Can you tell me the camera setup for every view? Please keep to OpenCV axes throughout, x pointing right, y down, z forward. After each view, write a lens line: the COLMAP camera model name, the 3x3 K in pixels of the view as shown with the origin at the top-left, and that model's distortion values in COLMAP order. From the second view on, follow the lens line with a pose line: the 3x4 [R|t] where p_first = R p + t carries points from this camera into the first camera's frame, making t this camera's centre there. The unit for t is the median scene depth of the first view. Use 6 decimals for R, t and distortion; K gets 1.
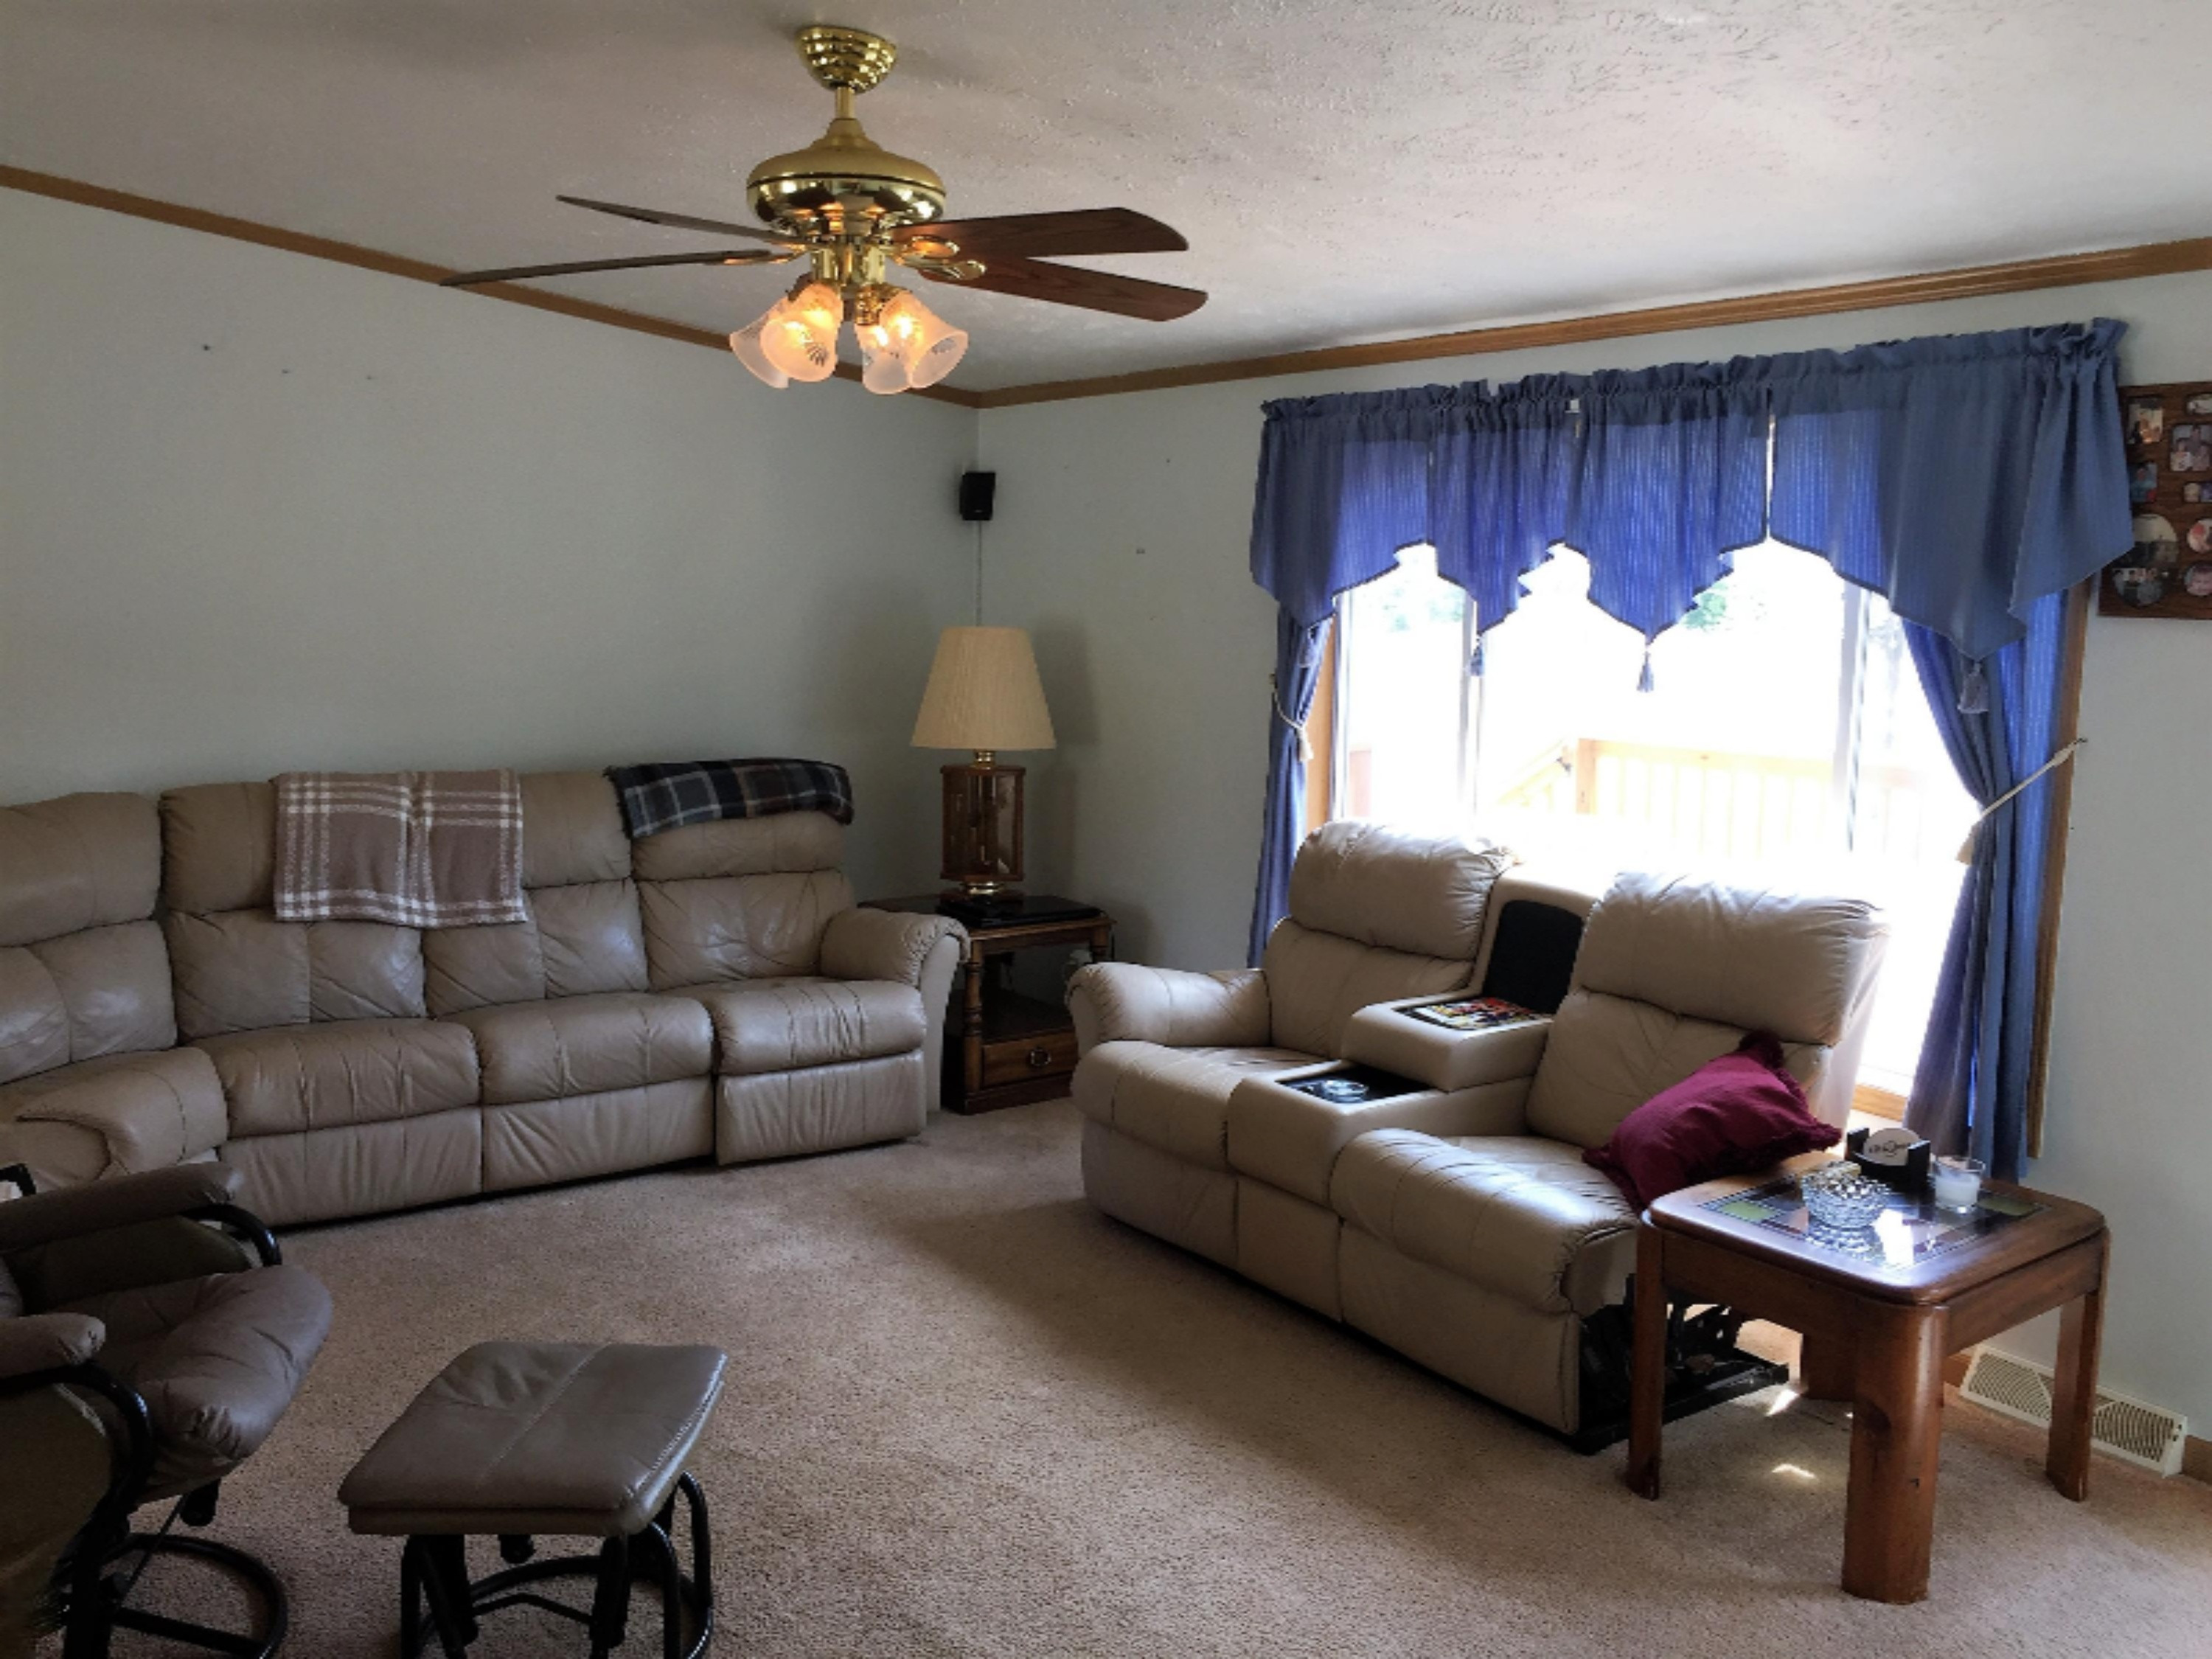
lens RADIAL K [[1903.4, 0, 1106.0], [0, 1903.4, 835.0], [0, 0, 1]] dist [0.079316, -0.065964]
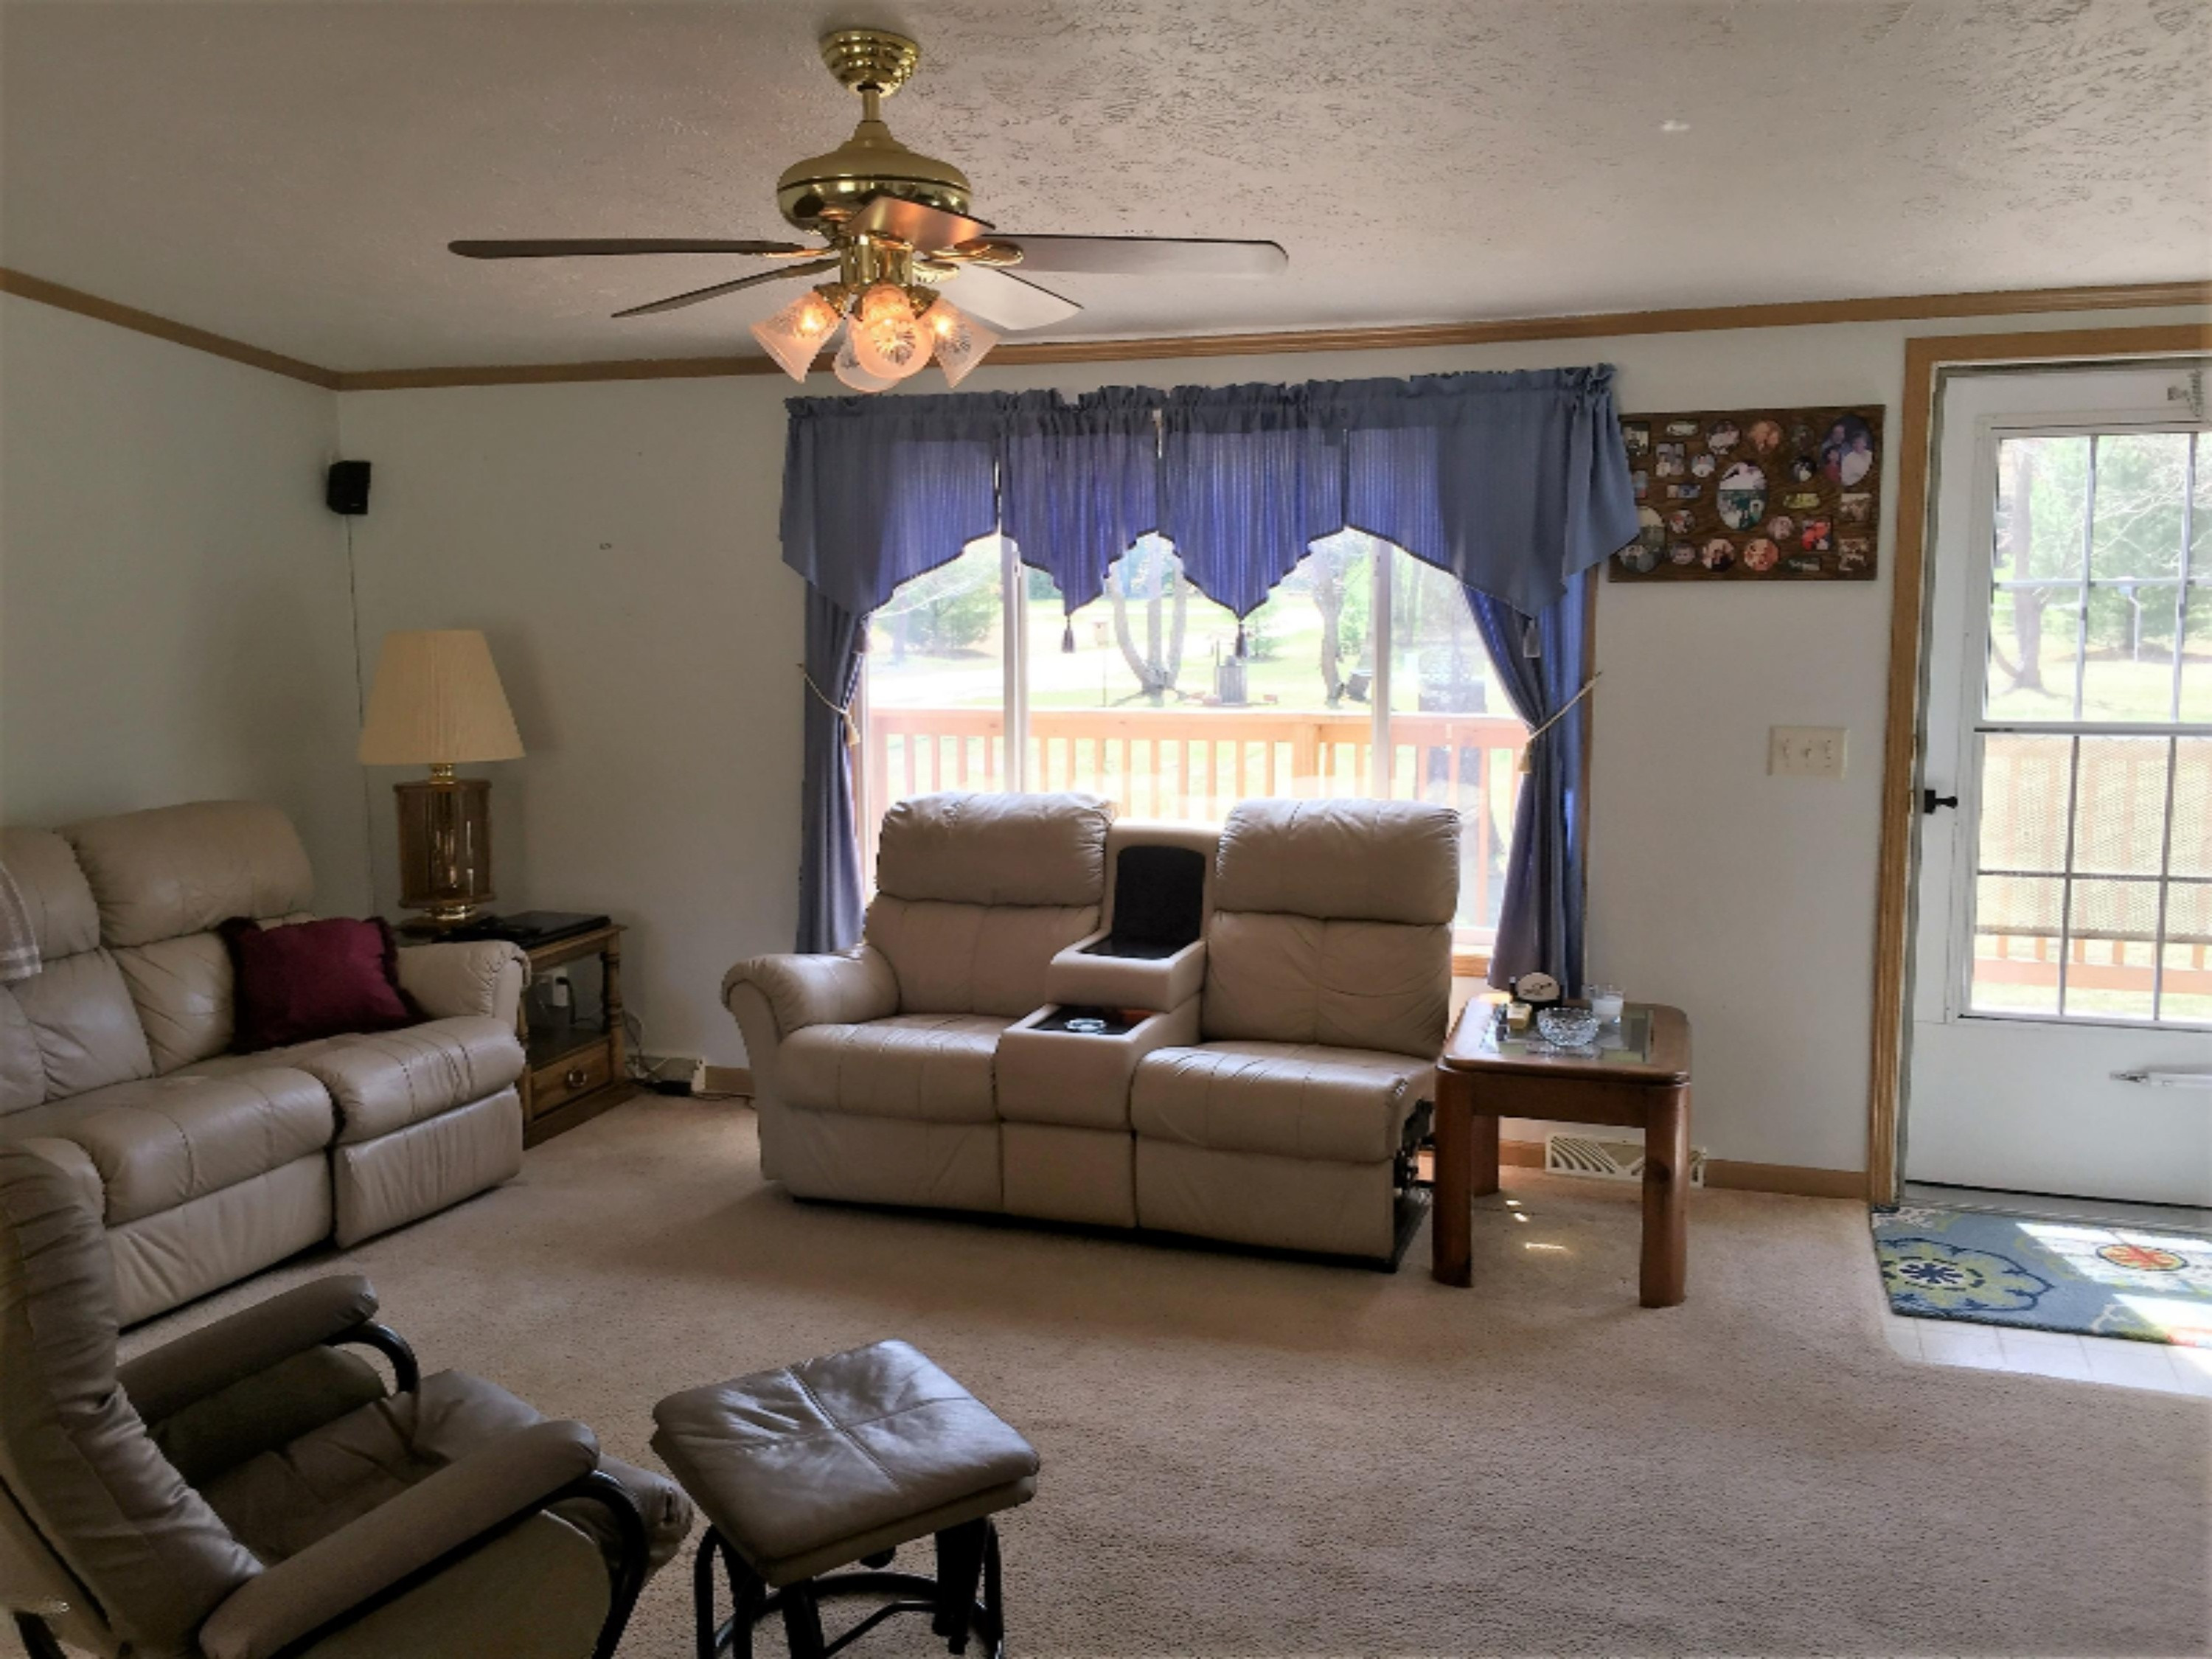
lens RADIAL K [[1903.4, 0, 1106.5], [0, 1903.4, 836.0], [0, 0, 1]] dist [0.079316, -0.065964]
pose [[0.818150, -0.101797, 0.565922, -0.460755], [0.100154, 0.994388, 0.034077, -0.012867], [-0.566215, 0.028799, 0.823754, 0.072359]]
